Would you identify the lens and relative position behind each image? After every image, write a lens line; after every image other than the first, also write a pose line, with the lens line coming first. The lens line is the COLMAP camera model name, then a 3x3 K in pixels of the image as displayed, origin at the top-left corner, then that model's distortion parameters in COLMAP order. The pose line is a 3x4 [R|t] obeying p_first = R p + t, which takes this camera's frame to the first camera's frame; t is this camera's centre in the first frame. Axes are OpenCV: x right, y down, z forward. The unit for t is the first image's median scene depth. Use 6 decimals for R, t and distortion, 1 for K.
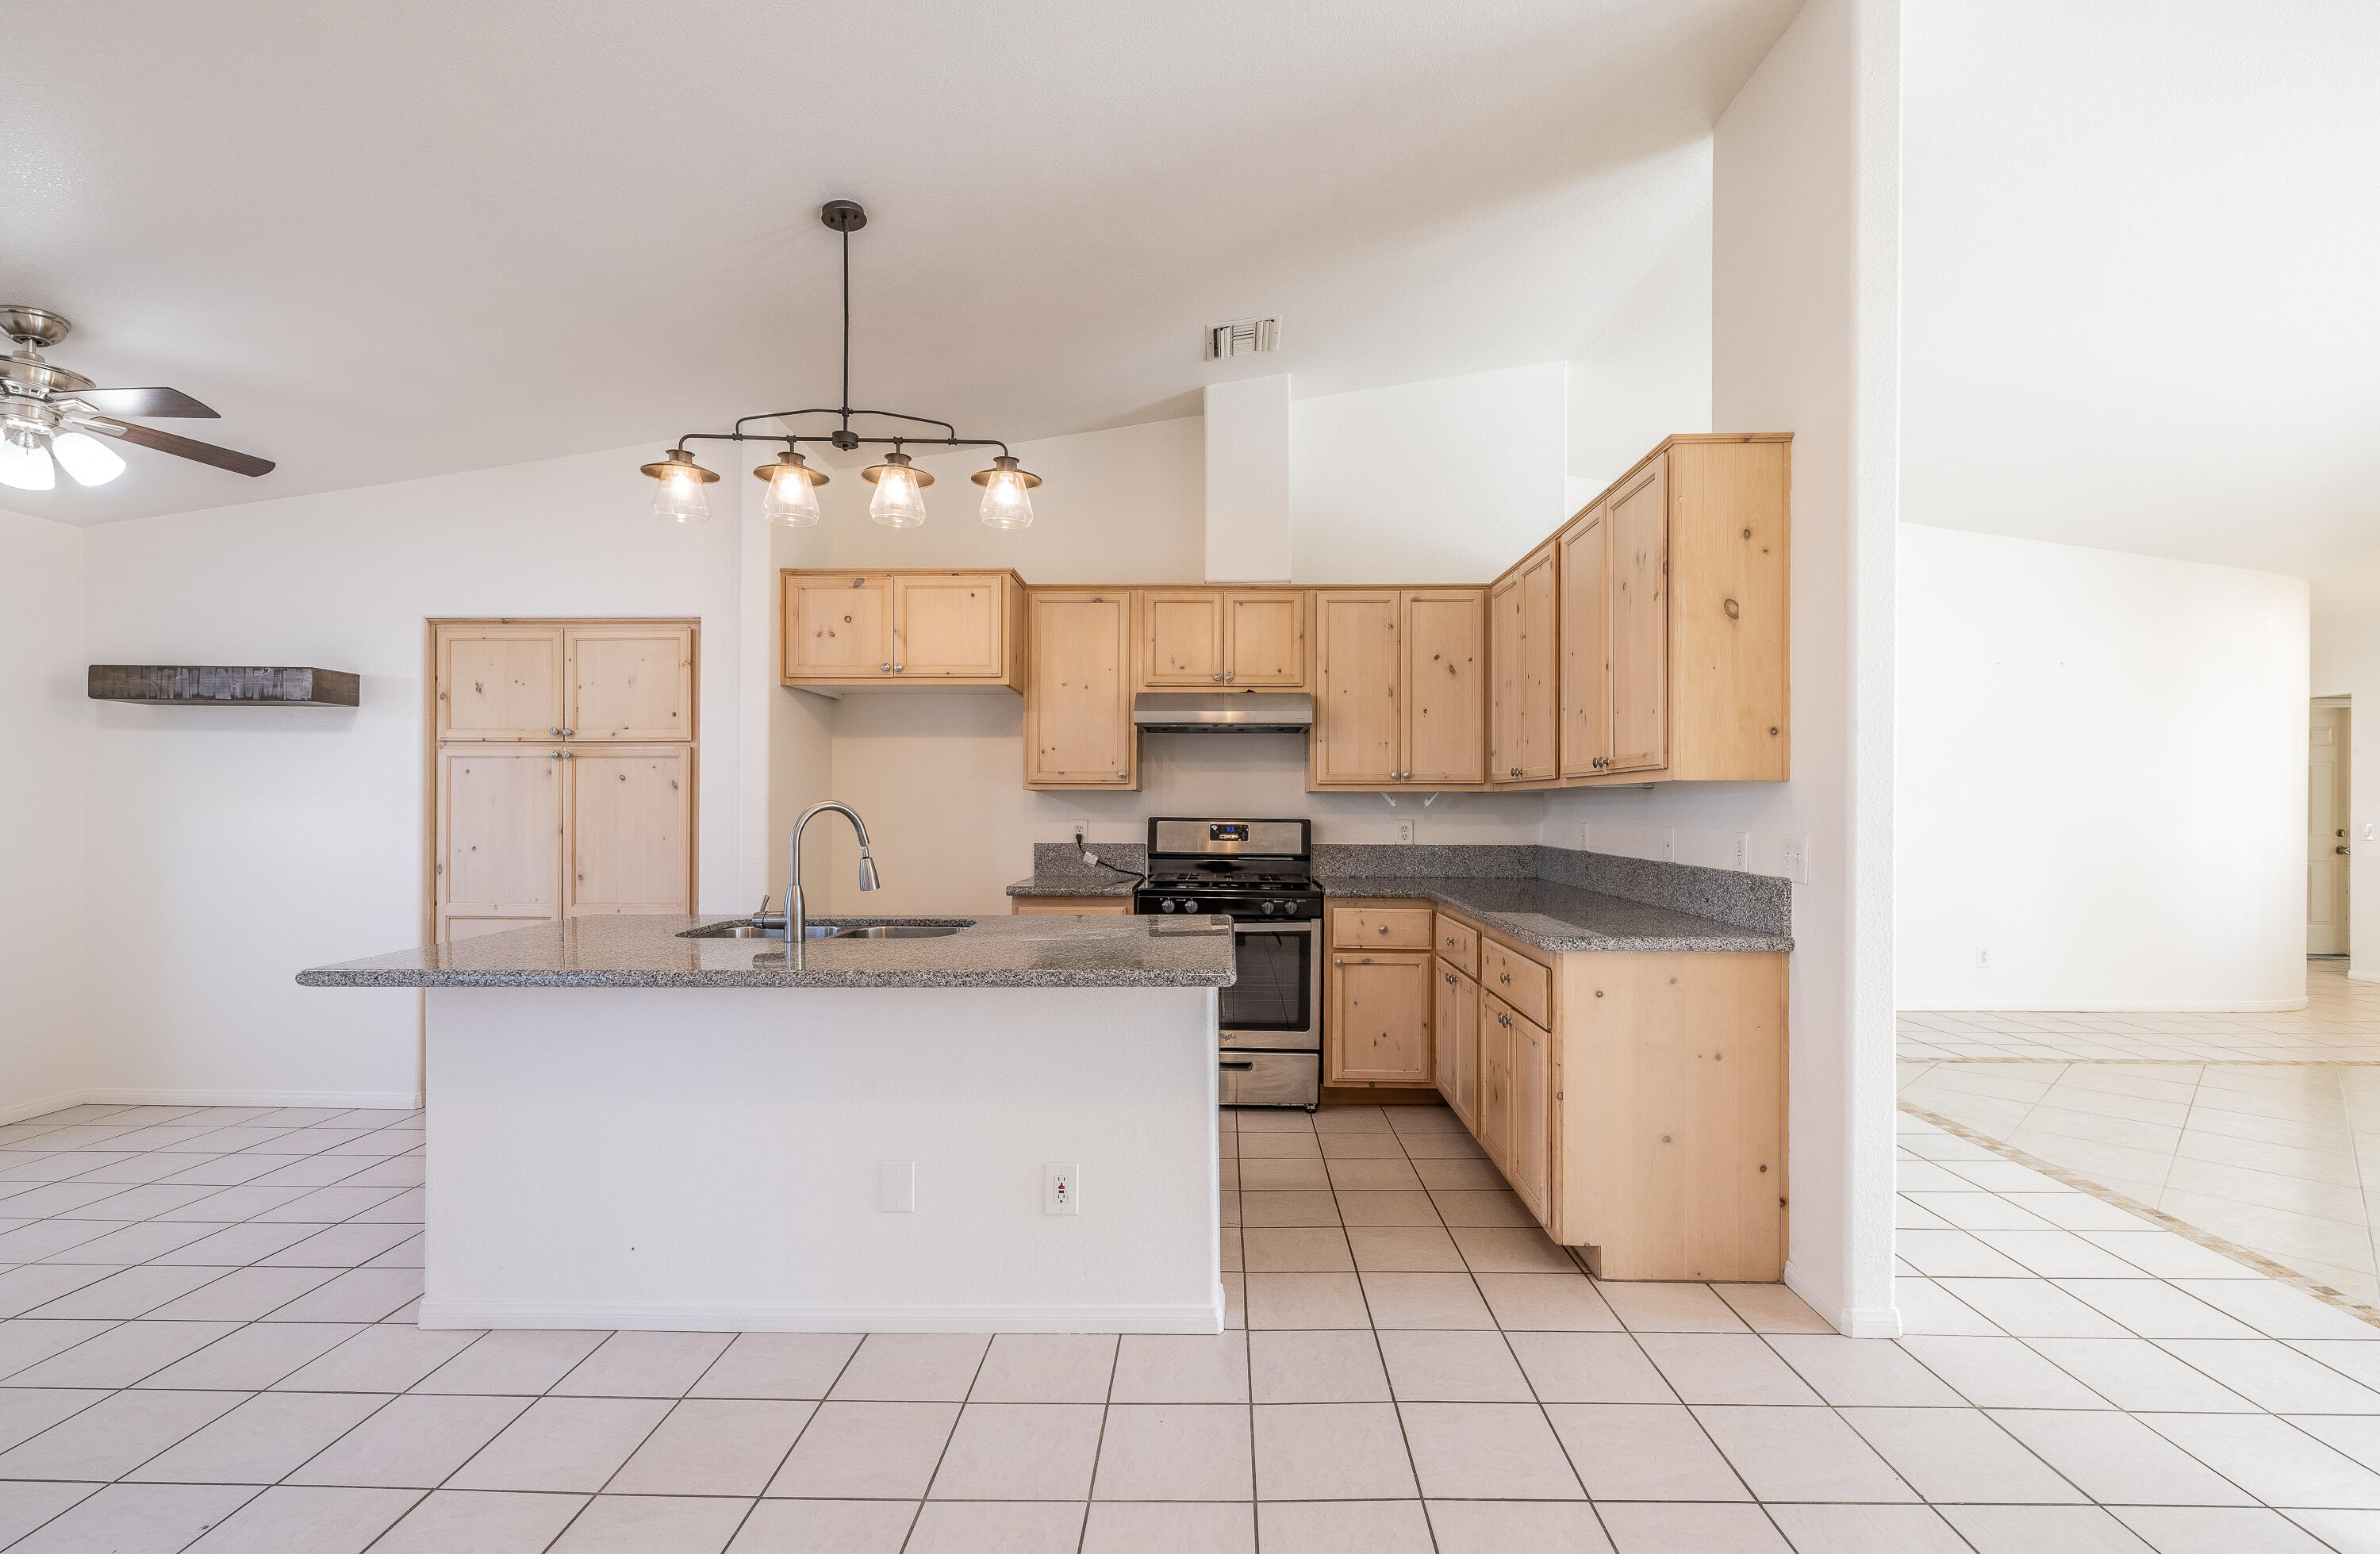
lens RADIAL K [[1081.0, 0, 1187.7], [0, 1081.0, 799.6], [0, 0, 1]] dist [0.002454, -0.000209]
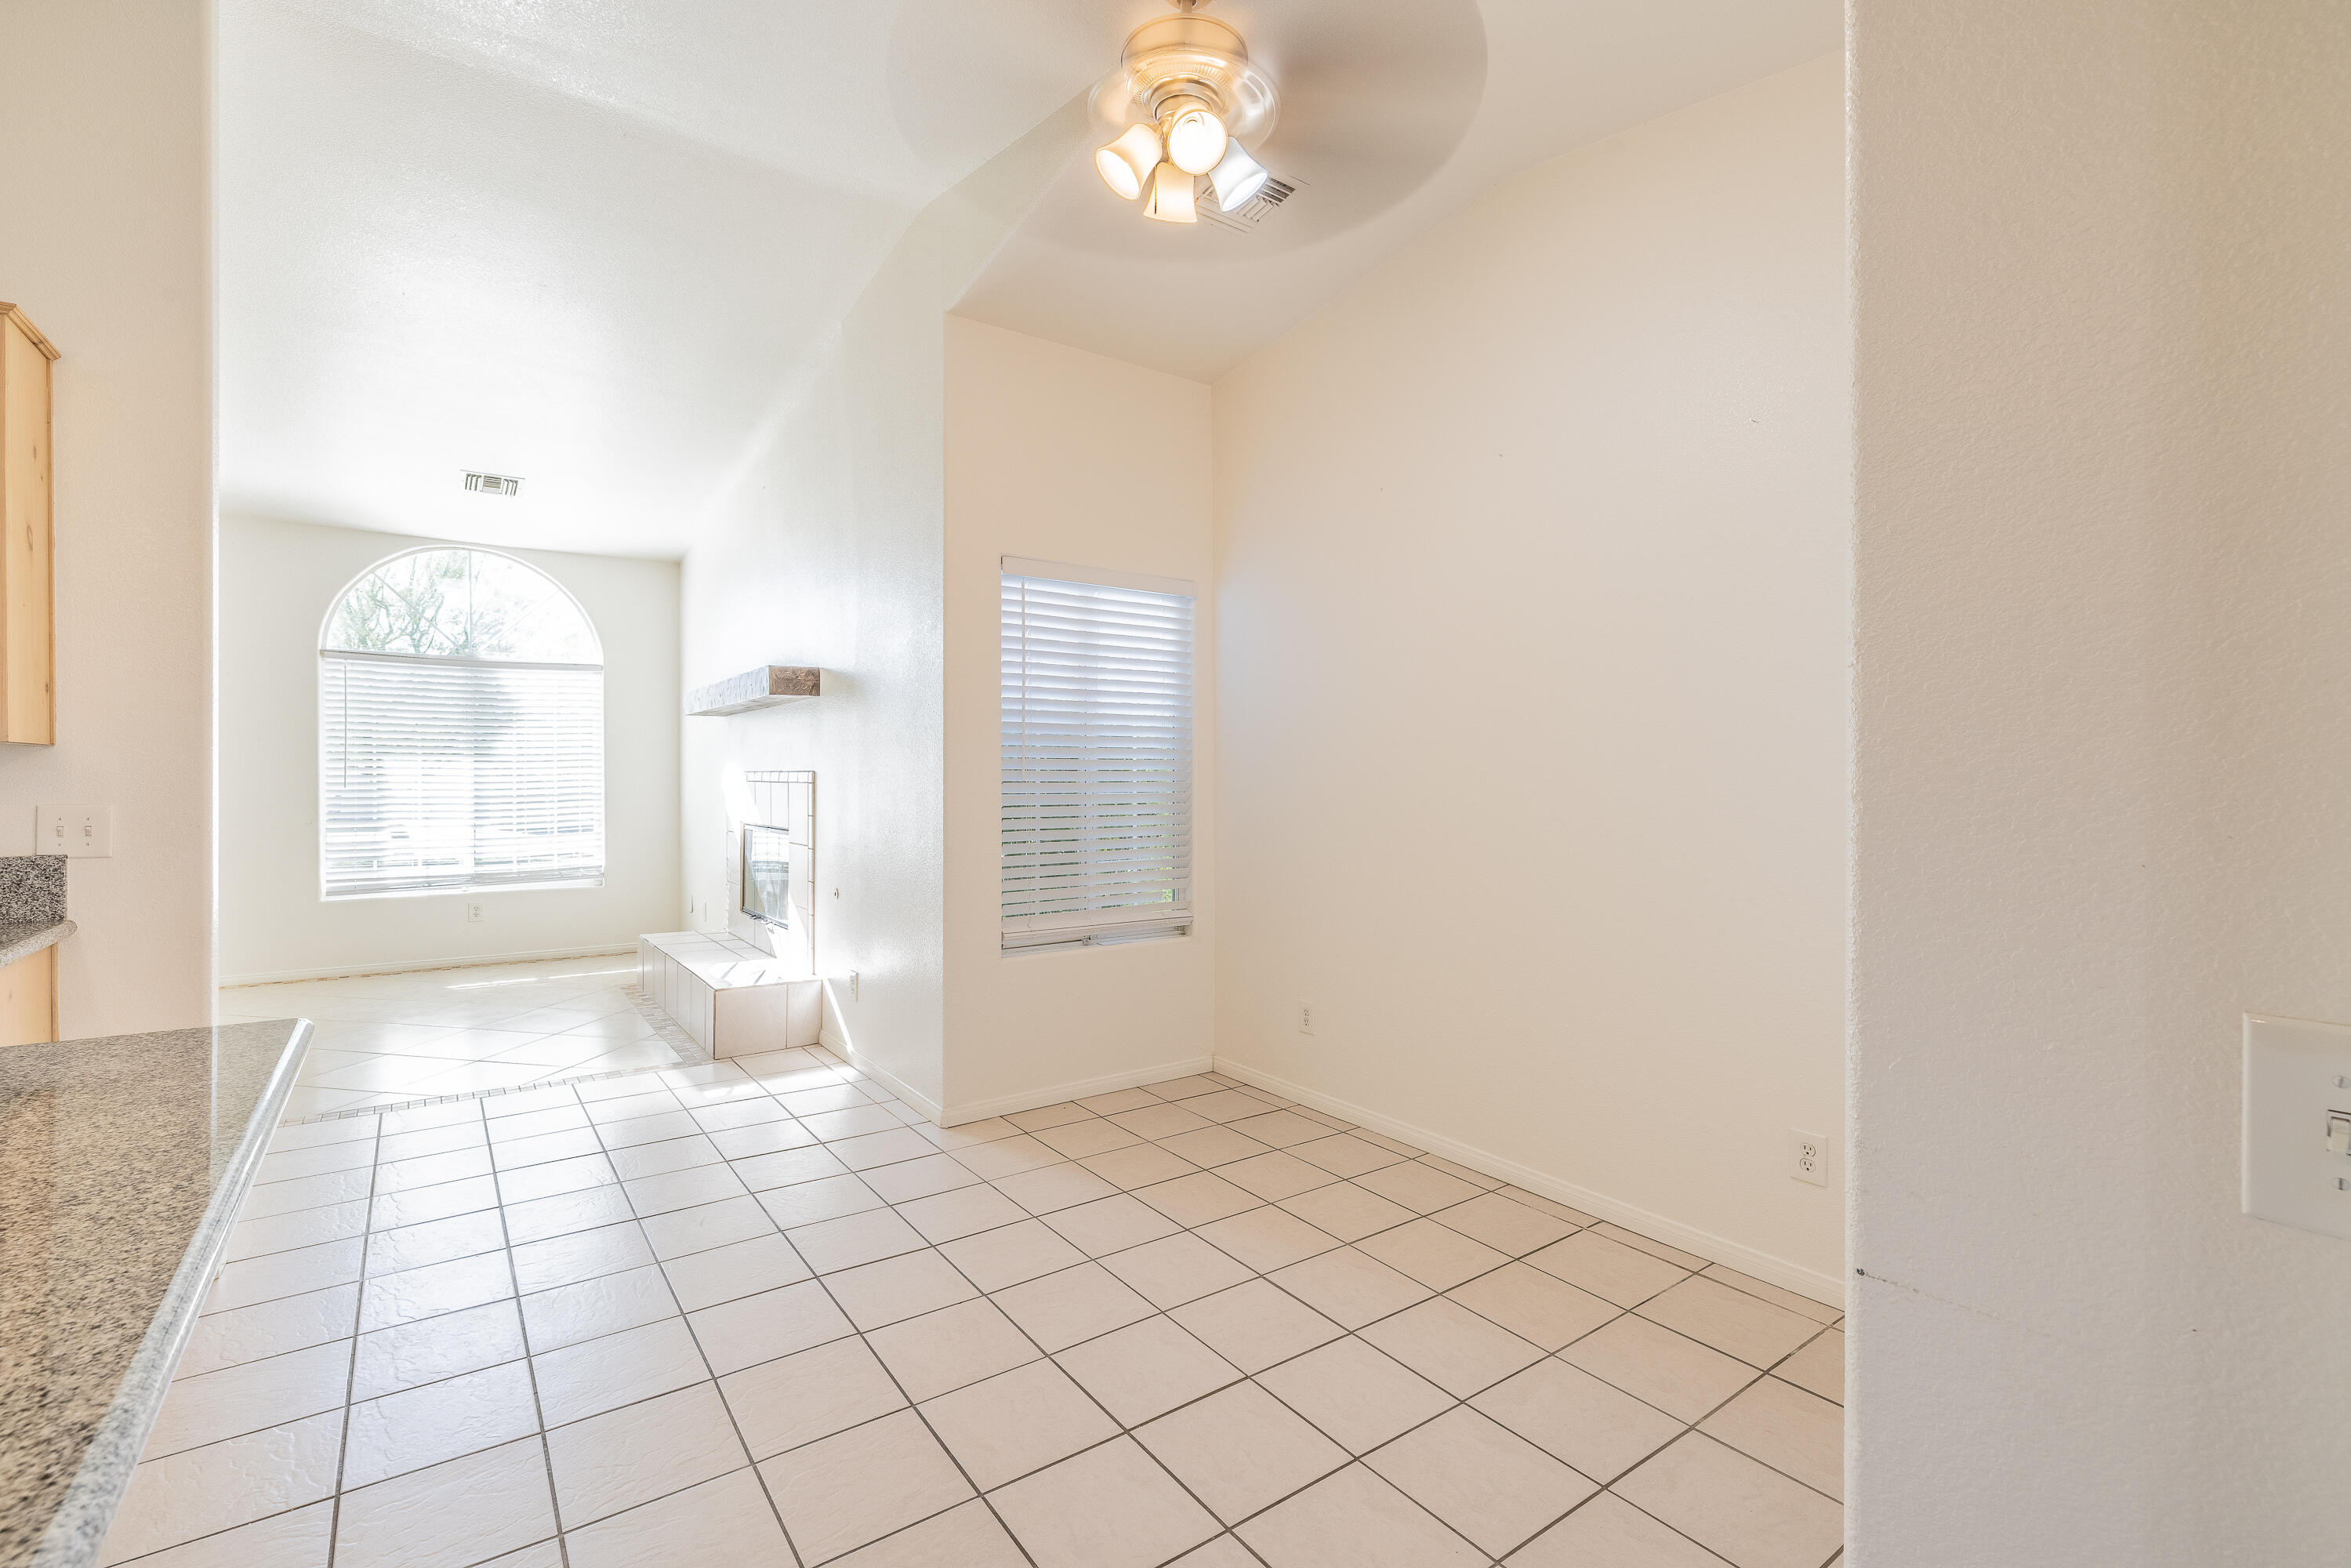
lens RADIAL K [[1010.1, 0, 1172.0], [0, 1010.1, 773.6], [0, 0, 1]] dist [0.022260, 0.000064]
pose [[-0.615685, -0.004688, 0.787978, -0.435286], [-0.004509, 0.999987, 0.002426, -0.001049], [-0.787979, -0.002059, -0.615698, 0.513646]]
